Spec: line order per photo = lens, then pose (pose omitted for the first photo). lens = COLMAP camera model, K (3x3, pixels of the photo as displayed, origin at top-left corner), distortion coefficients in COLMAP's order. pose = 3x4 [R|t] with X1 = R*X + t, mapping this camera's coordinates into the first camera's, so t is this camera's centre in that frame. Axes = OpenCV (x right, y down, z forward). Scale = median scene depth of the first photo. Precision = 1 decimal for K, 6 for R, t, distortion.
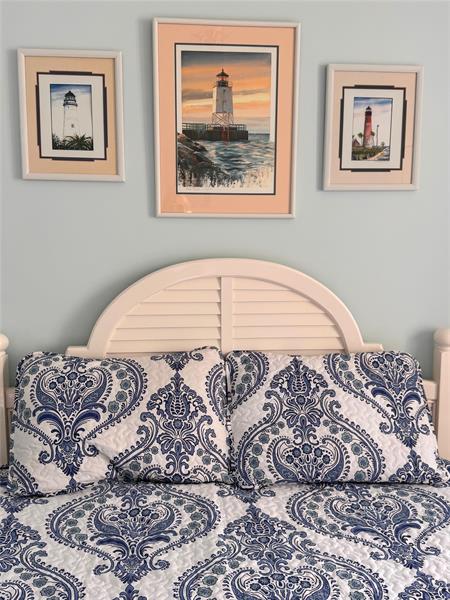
lens RADIAL K [[601.7, 0, 225.0], [0, 601.7, 300.0], [0, 0, 1]] dist [0.081830, -0.009367]
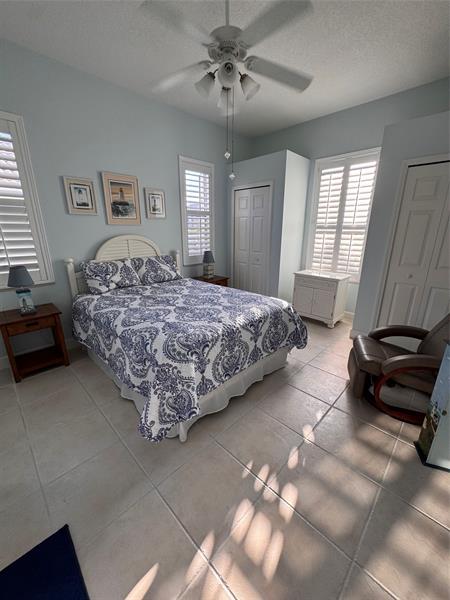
lens RADIAL K [[241.1, 0, 225.0], [0, 241.1, 300.0], [0, 0, 1]] dist [0.002070, 0.000274]
pose [[0.751912, -0.197083, 0.629116, -0.639313], [0.100145, 0.977341, 0.186480, 0.125312], [-0.651613, -0.077214, 0.754611, -0.722497]]
